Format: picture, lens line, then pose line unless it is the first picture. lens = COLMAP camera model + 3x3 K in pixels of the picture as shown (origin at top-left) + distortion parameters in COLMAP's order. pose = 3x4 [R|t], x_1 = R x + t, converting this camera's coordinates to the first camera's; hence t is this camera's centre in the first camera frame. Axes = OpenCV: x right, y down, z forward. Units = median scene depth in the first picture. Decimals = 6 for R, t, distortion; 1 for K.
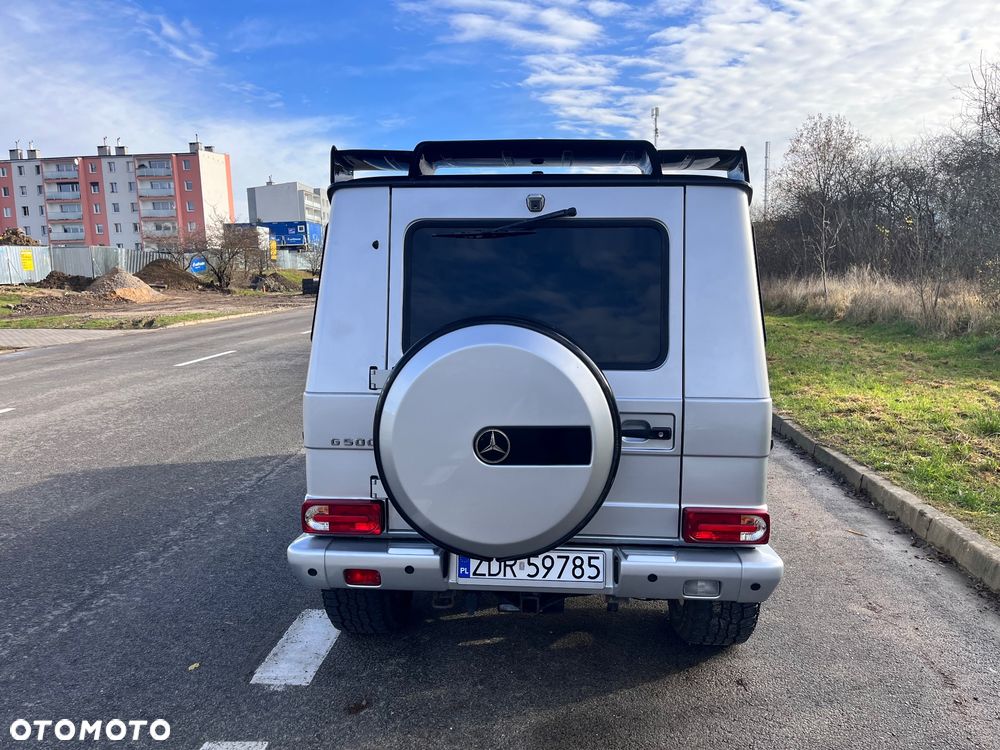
lens RADIAL K [[749.1, 0, 508.0], [0, 749.1, 381.5], [0, 0, 1]] dist [0.069959, -0.084709]
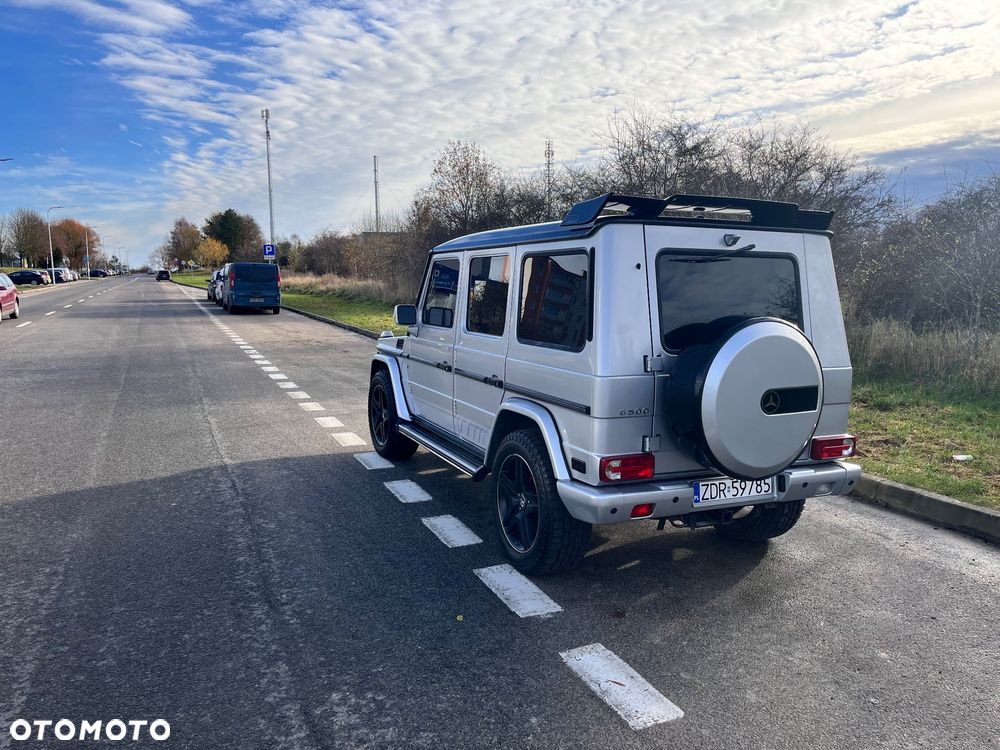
lens RADIAL K [[749.1, 0, 500.0], [0, 749.1, 375.9], [0, 0, 1]] dist [0.069959, -0.084709]
pose [[0.882316, -0.044822, 0.468518, -0.073668], [0.051981, 0.998645, -0.002352, 0.000468], [-0.467778, 0.026429, 0.883451, -0.006089]]
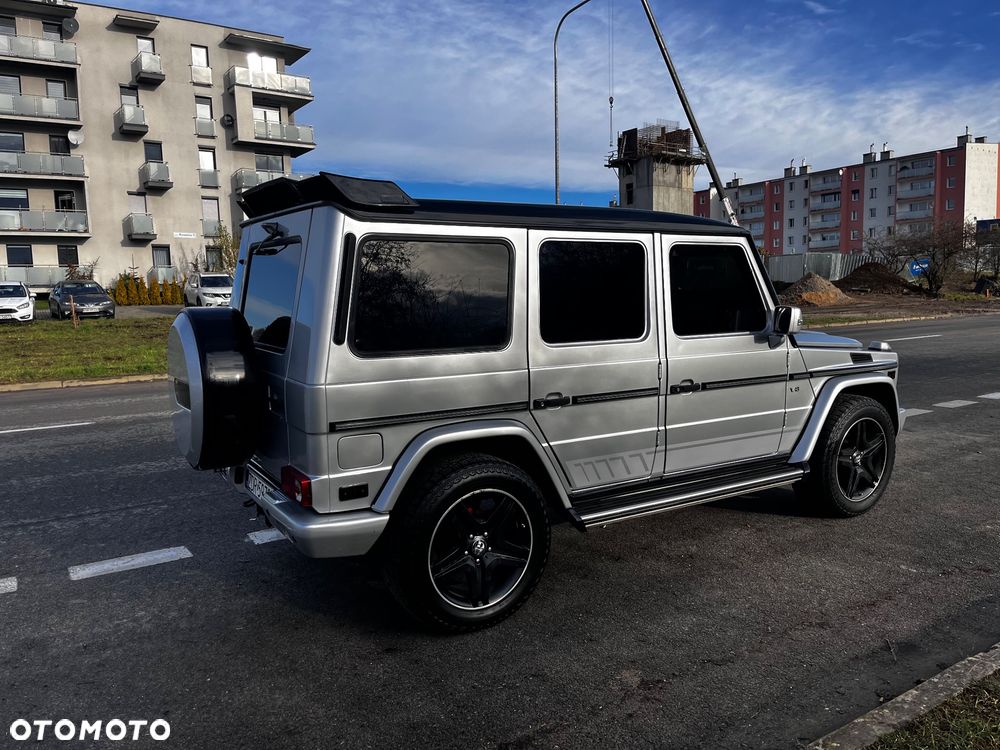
lens RADIAL K [[749.1, 0, 496.3], [0, 749.1, 375.5], [0, 0, 1]] dist [0.069959, -0.084709]
pose [[0.583860, 0.092840, -0.806528, 0.093004], [-0.103189, 0.993869, 0.039704, -0.004527], [0.805270, 0.060043, 0.589861, 0.034907]]
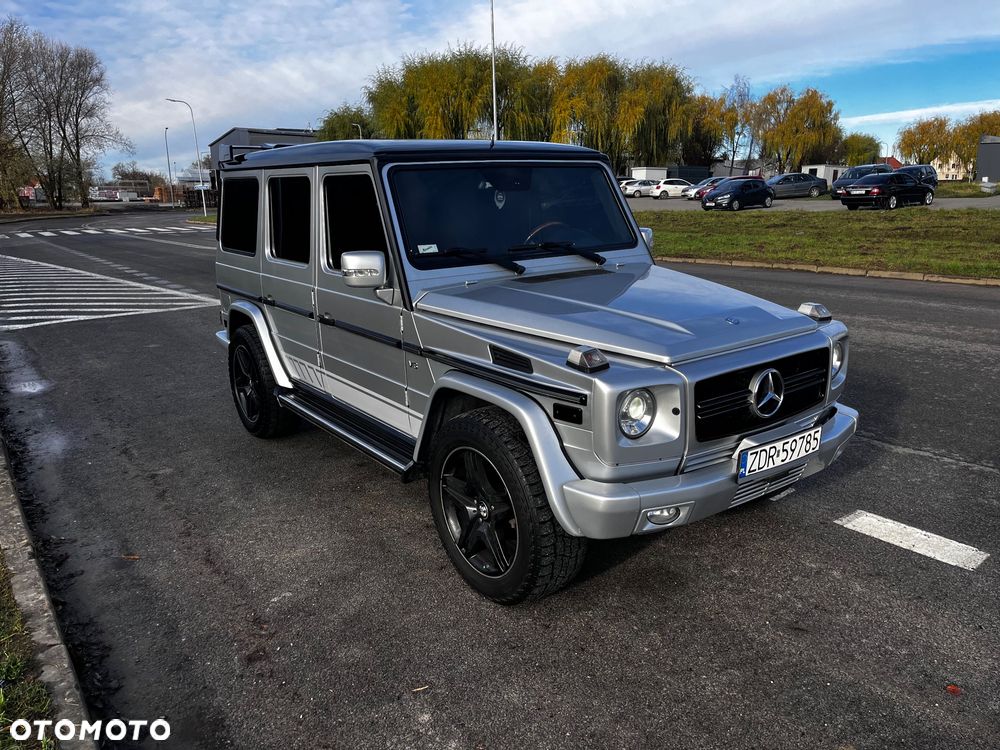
lens RADIAL K [[749.1, 0, 509.2], [0, 749.1, 366.6], [0, 0, 1]] dist [0.069959, -0.084709]
pose [[-0.757965, 0.171356, -0.629385, 0.074022], [-0.069902, 0.937984, 0.339557, -0.031392], [0.648539, 0.301368, -0.698982, 0.199922]]
